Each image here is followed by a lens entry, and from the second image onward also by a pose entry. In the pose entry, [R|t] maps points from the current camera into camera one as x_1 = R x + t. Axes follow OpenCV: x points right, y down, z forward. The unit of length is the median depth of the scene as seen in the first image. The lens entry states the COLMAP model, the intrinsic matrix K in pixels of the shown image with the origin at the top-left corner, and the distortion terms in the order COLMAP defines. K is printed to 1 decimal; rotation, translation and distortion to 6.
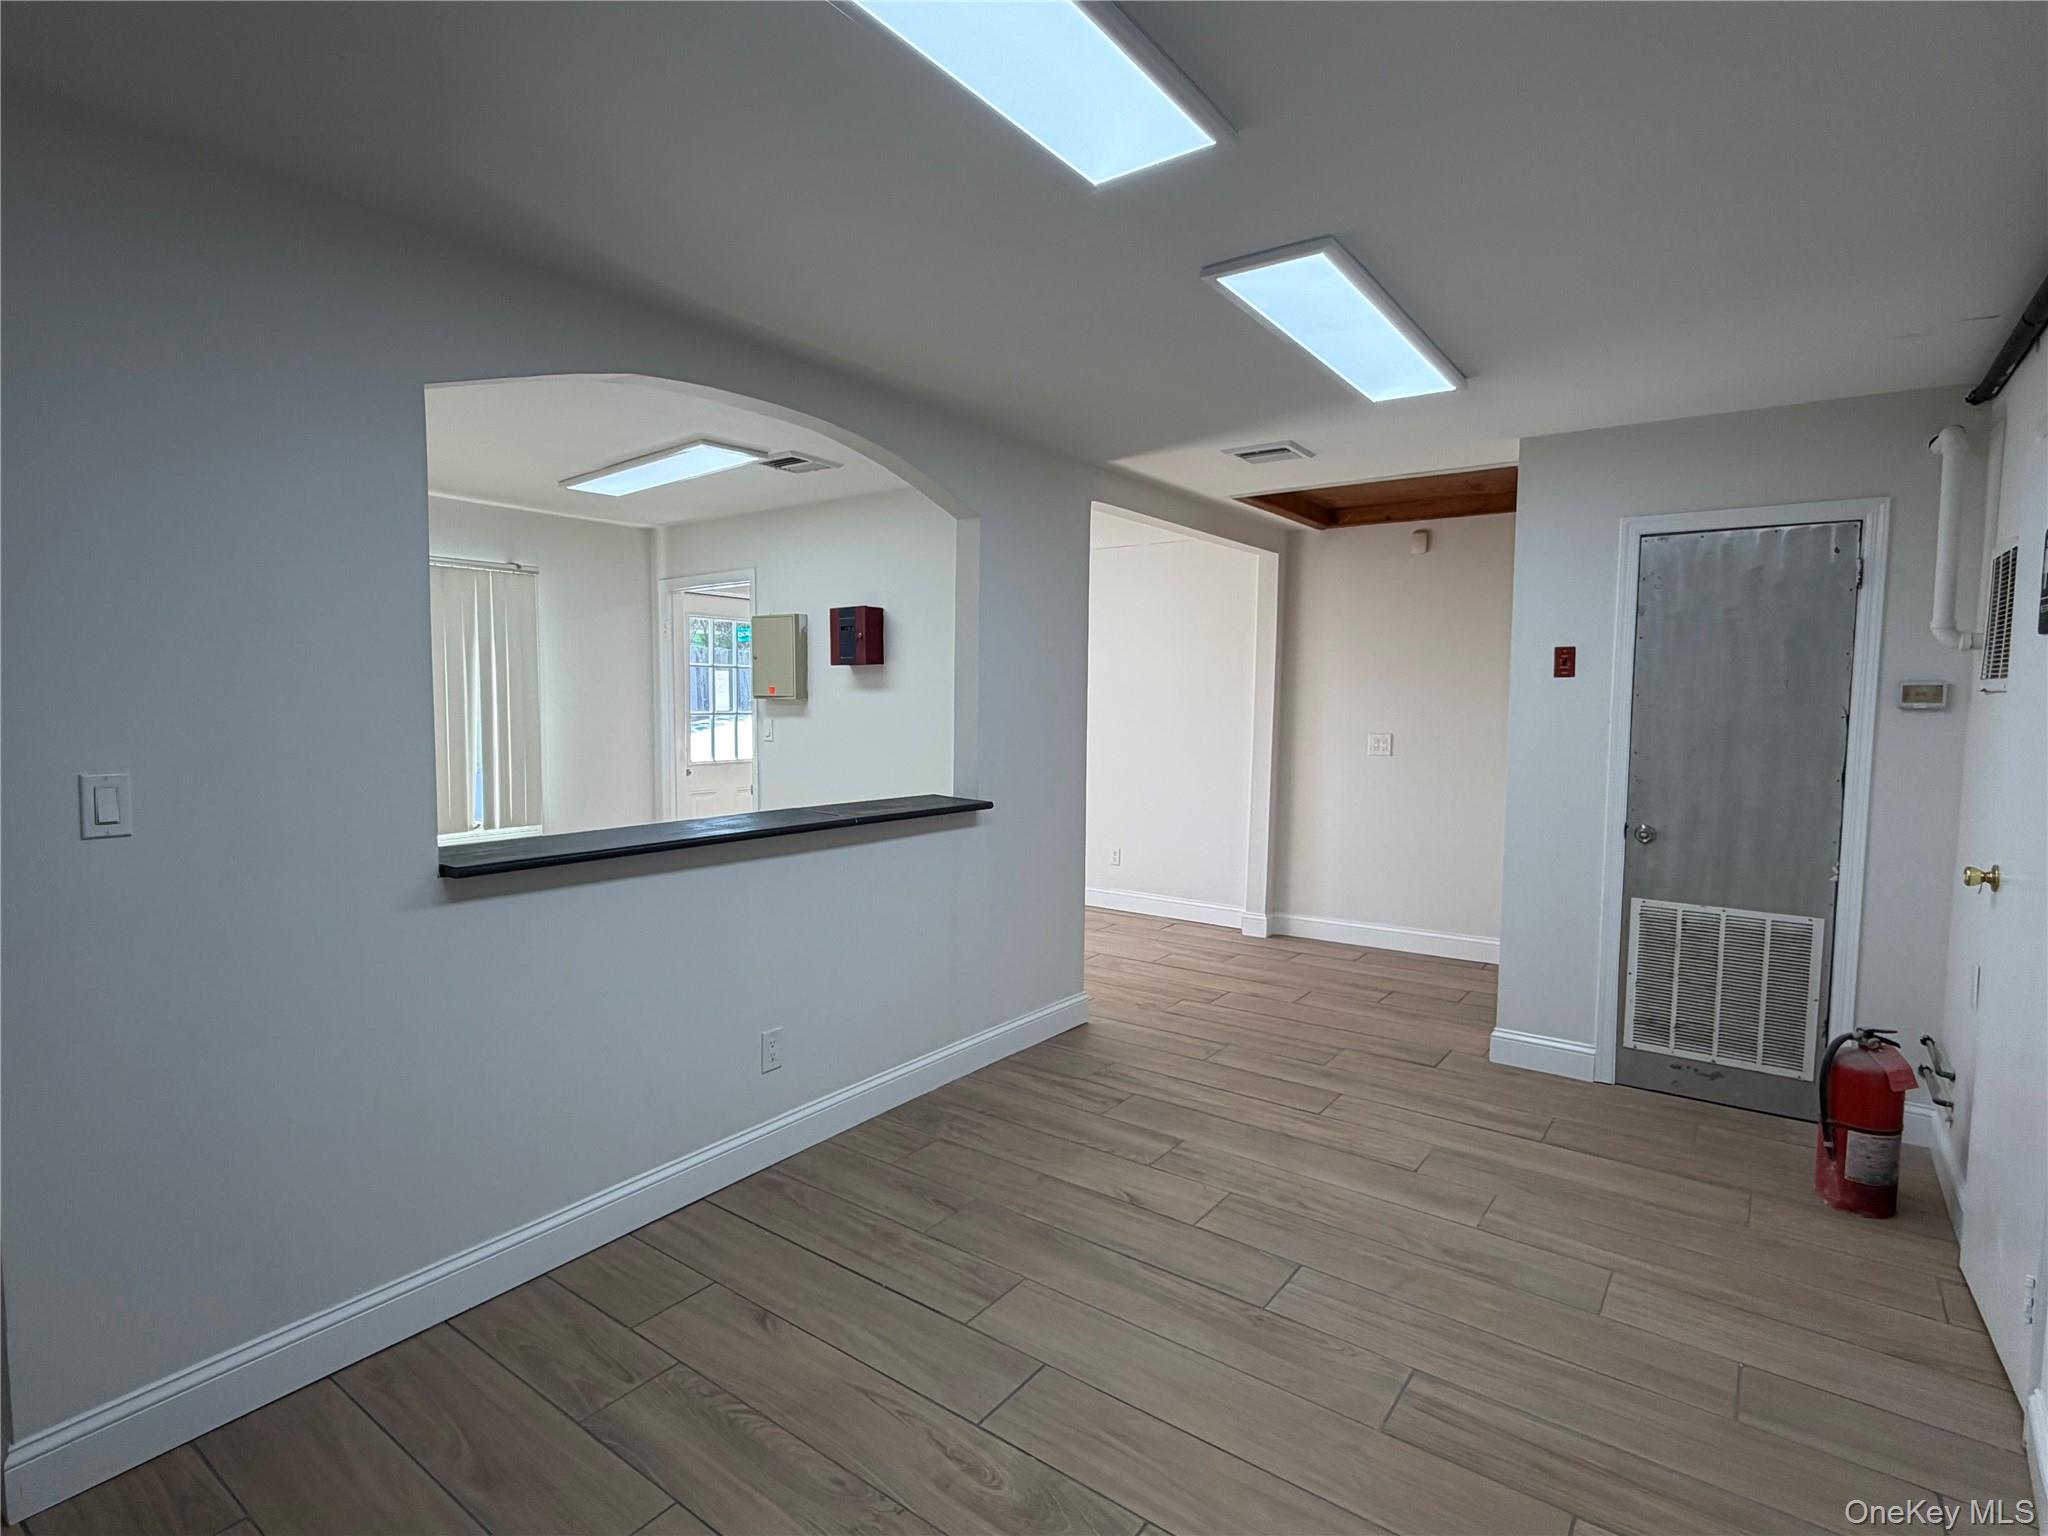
lens RADIAL K [[1030.7, 0, 1024.0], [0, 1030.7, 768.0], [0, 0, 1]] dist [0.028726, 0.000212]
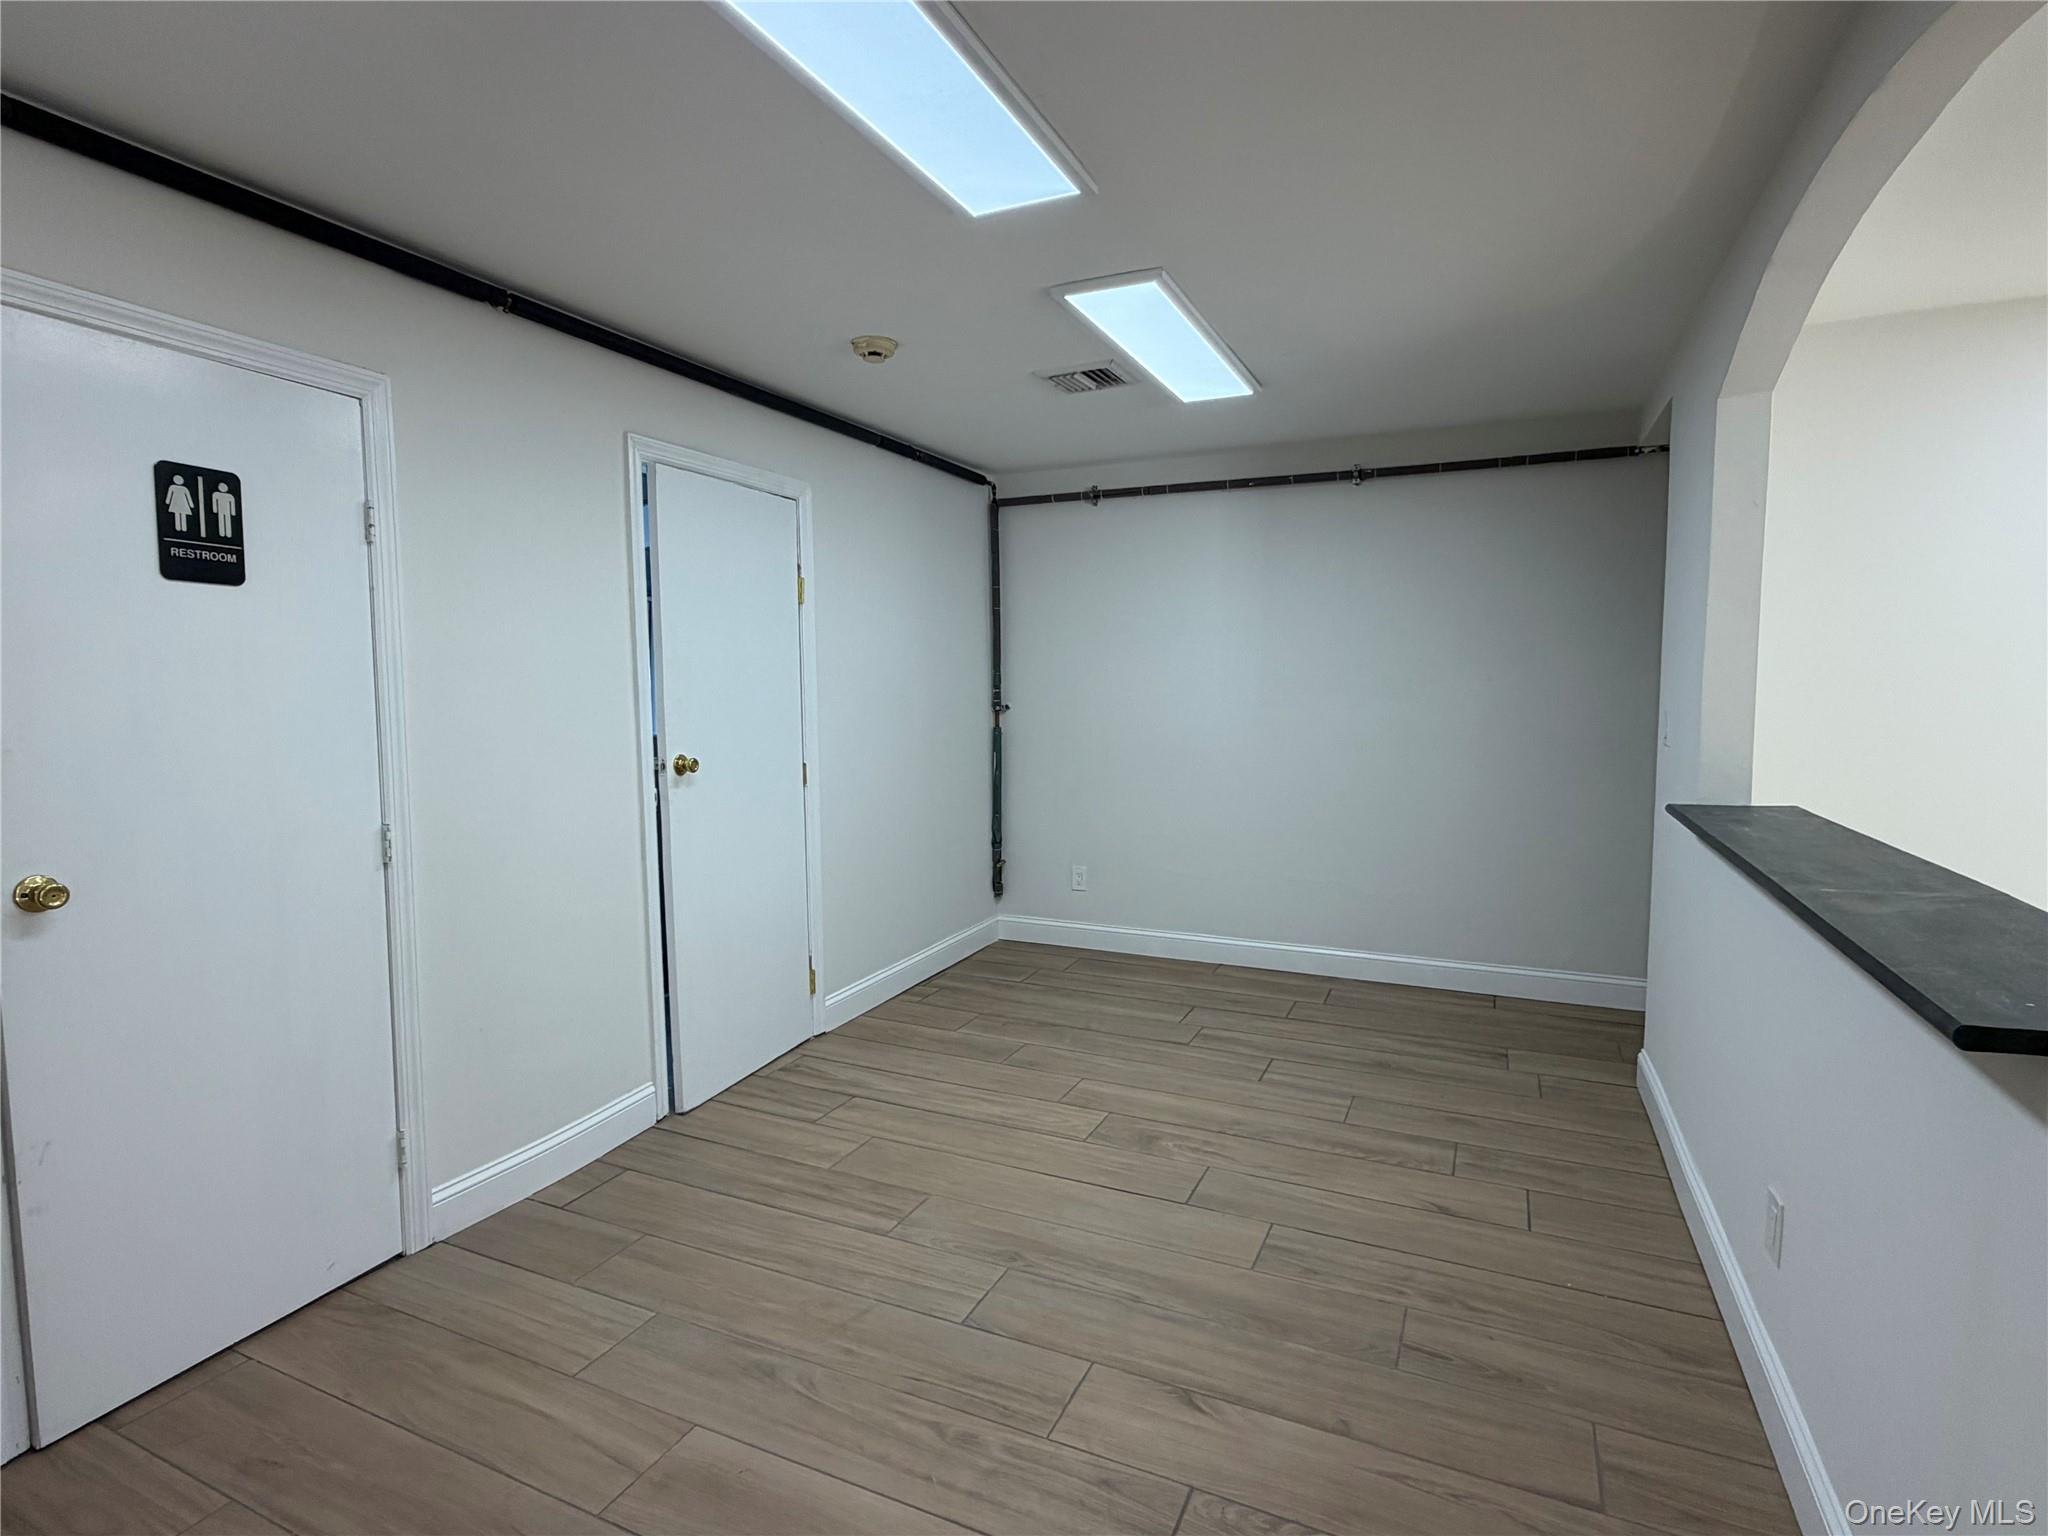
lens RADIAL K [[1030.7, 0, 1024.0], [0, 1030.7, 768.0], [0, 0, 1]] dist [0.028726, 0.000212]
pose [[-0.979087, 0.014026, -0.202956, 0.426363], [-0.018345, 0.987469, 0.156744, -0.117621], [0.202611, 0.157189, -0.966561, 1.957611]]
